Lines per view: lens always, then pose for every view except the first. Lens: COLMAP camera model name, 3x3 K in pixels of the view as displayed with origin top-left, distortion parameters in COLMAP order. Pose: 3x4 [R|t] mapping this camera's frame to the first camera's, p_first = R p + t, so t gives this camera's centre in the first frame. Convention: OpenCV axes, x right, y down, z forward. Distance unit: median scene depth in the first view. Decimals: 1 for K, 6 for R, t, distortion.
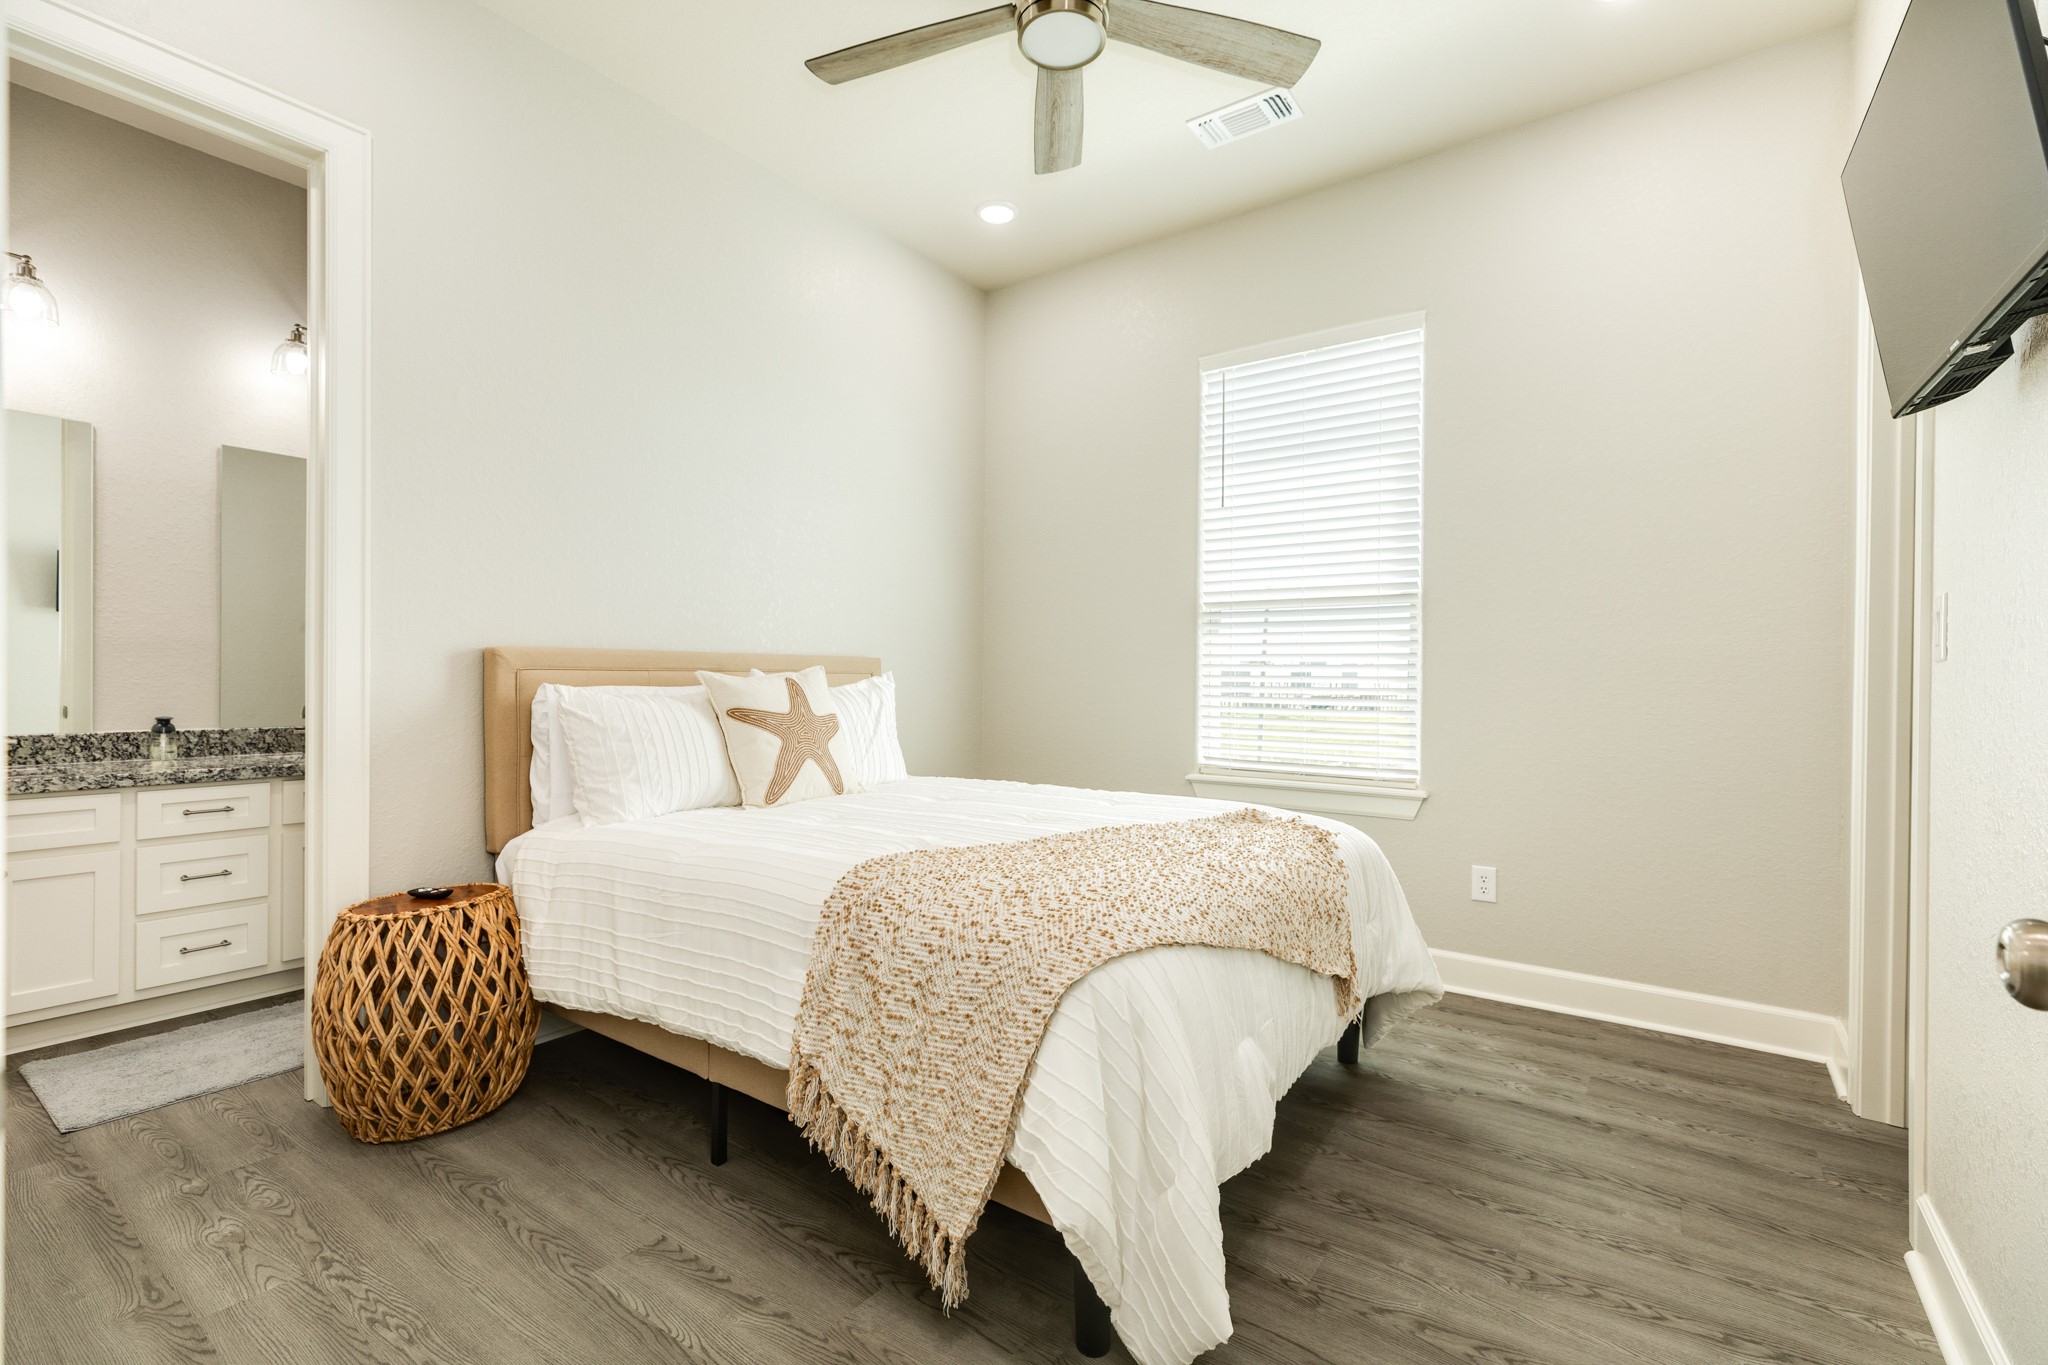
lens RADIAL K [[916.5, 0, 1023.6], [0, 916.5, 685.4], [0, 0, 1]] dist [0.001155, 0.000268]
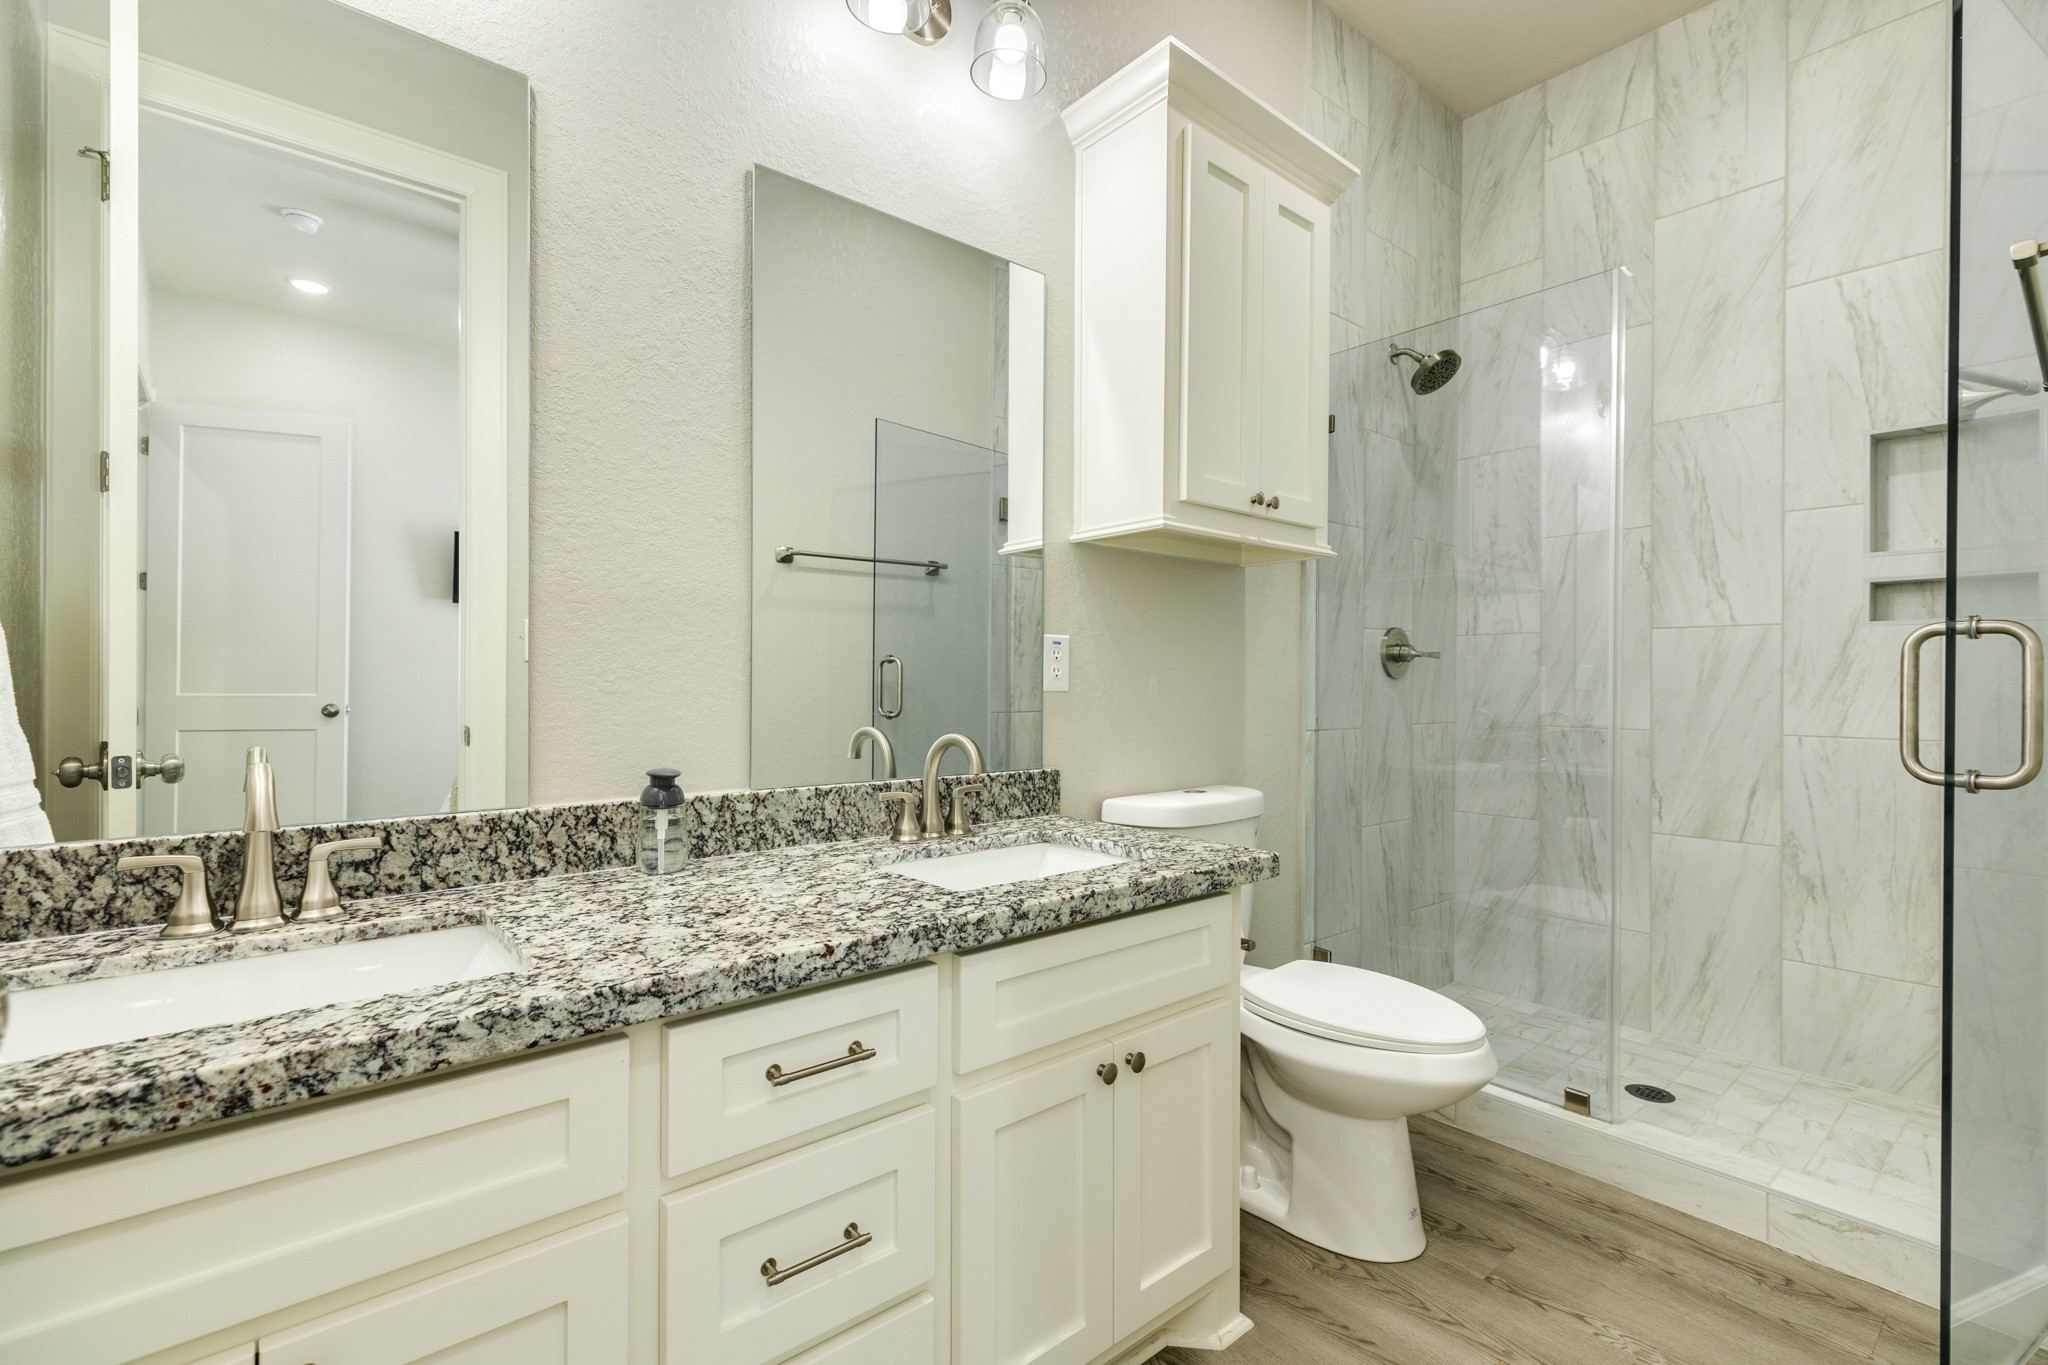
lens RADIAL K [[916.5, 0, 1023.6], [0, 916.5, 685.4], [0, 0, 1]] dist [0.001155, 0.000268]
pose [[0.968305, -0.001479, -0.249768, -0.683072], [0.001240, 0.999999, -0.001113, -0.004680], [0.249769, 0.000768, 0.968305, 0.642249]]
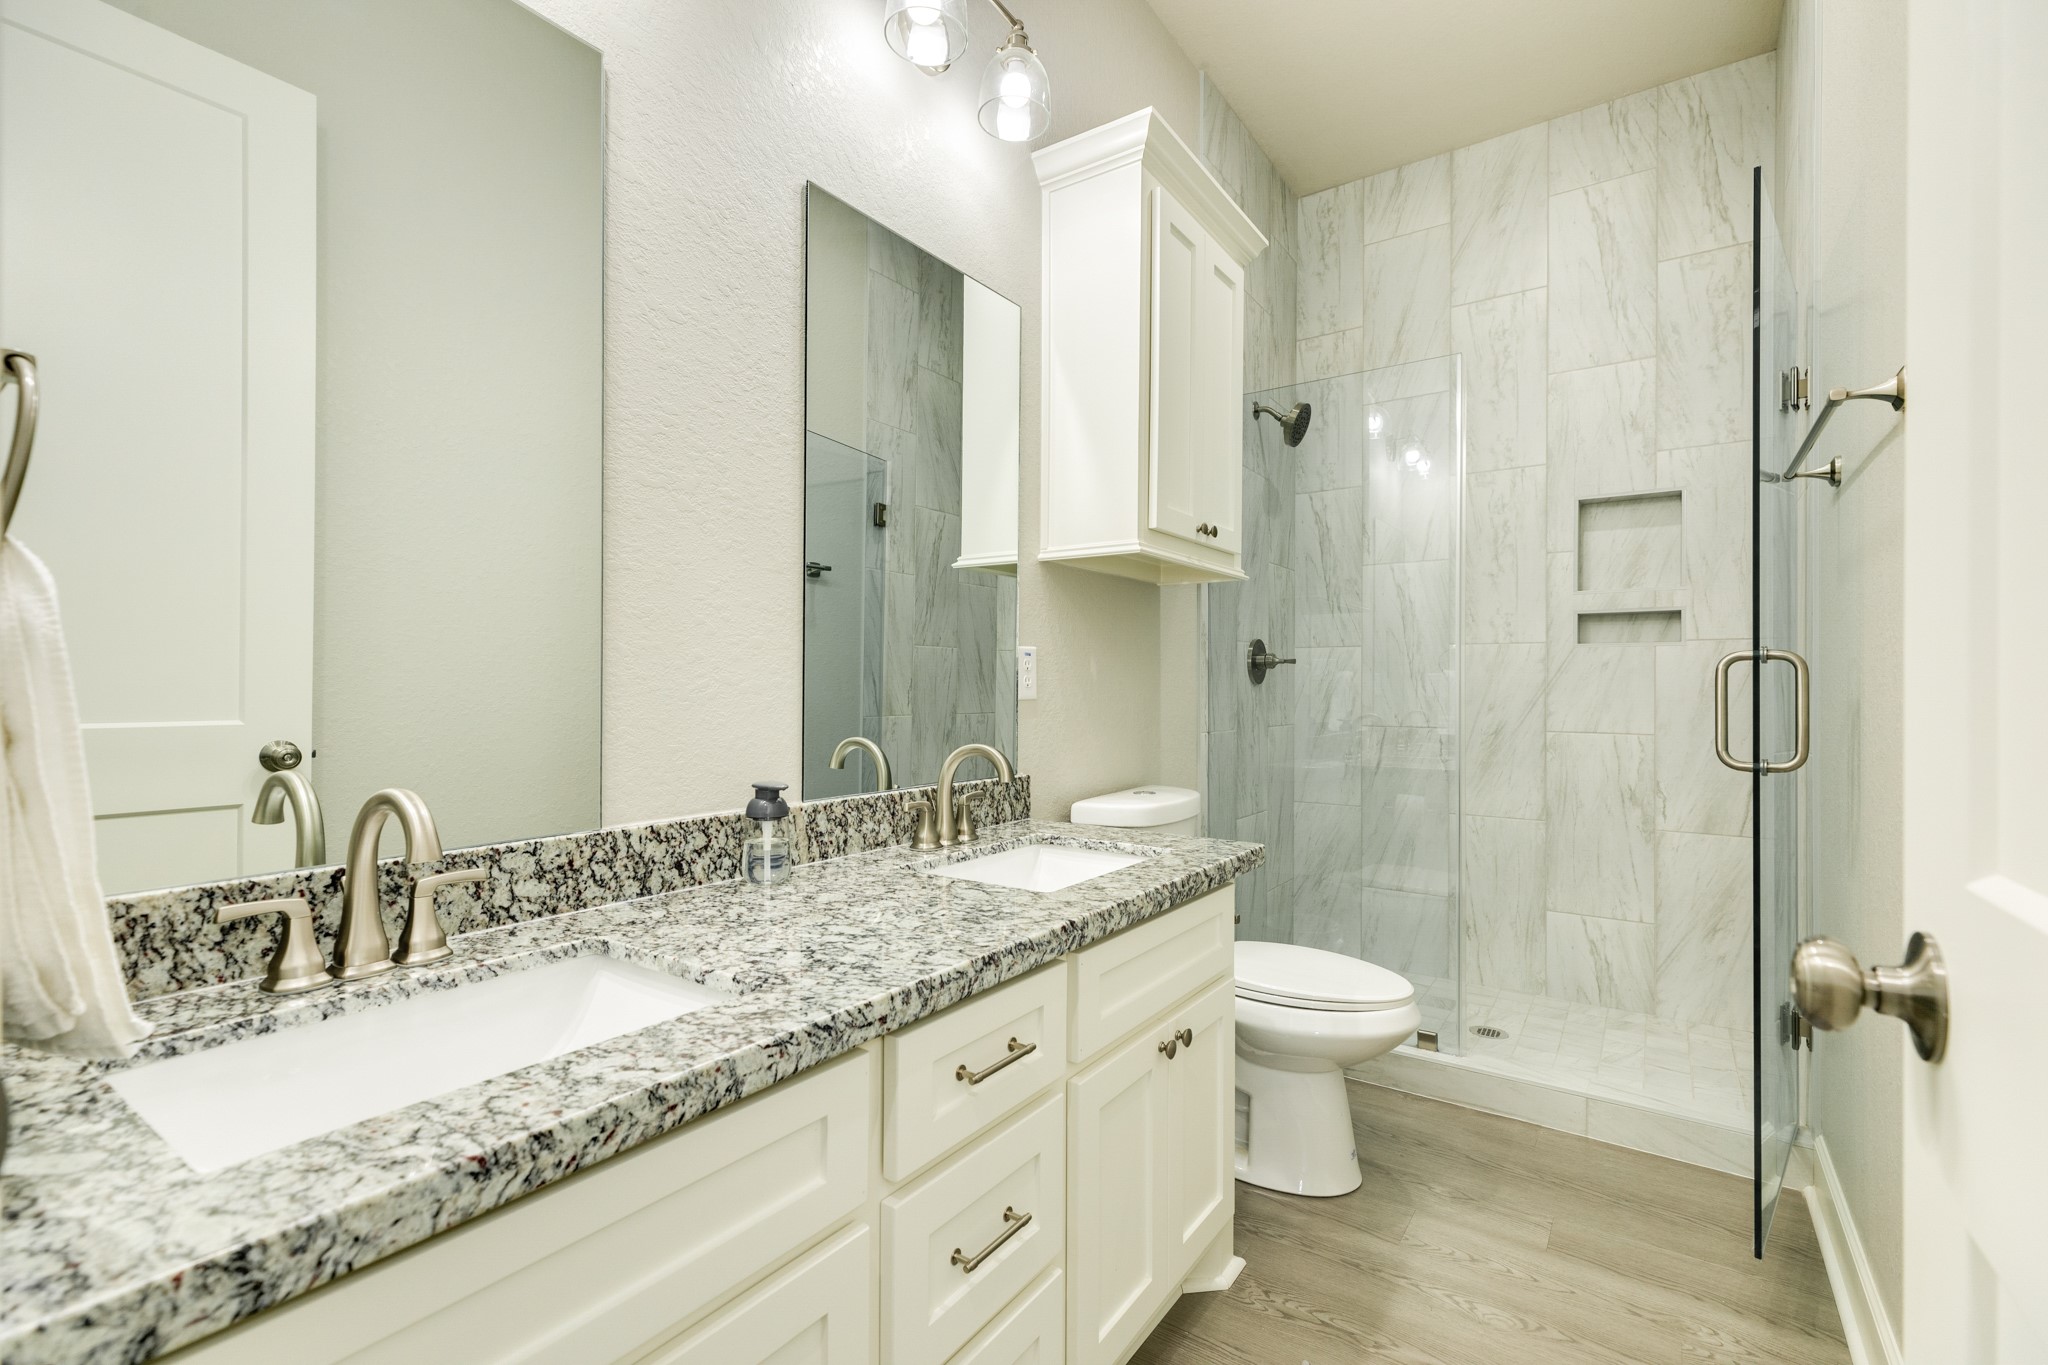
lens RADIAL K [[910.9, 0, 1019.8], [0, 910.9, 684.7], [0, 0, 1]] dist [0.005532, -0.000318]
pose [[0.999938, -0.001785, 0.011024, -0.831740], [0.001827, 0.999991, -0.003814, -0.010678], [-0.011017, 0.003834, 0.999932, 0.596285]]
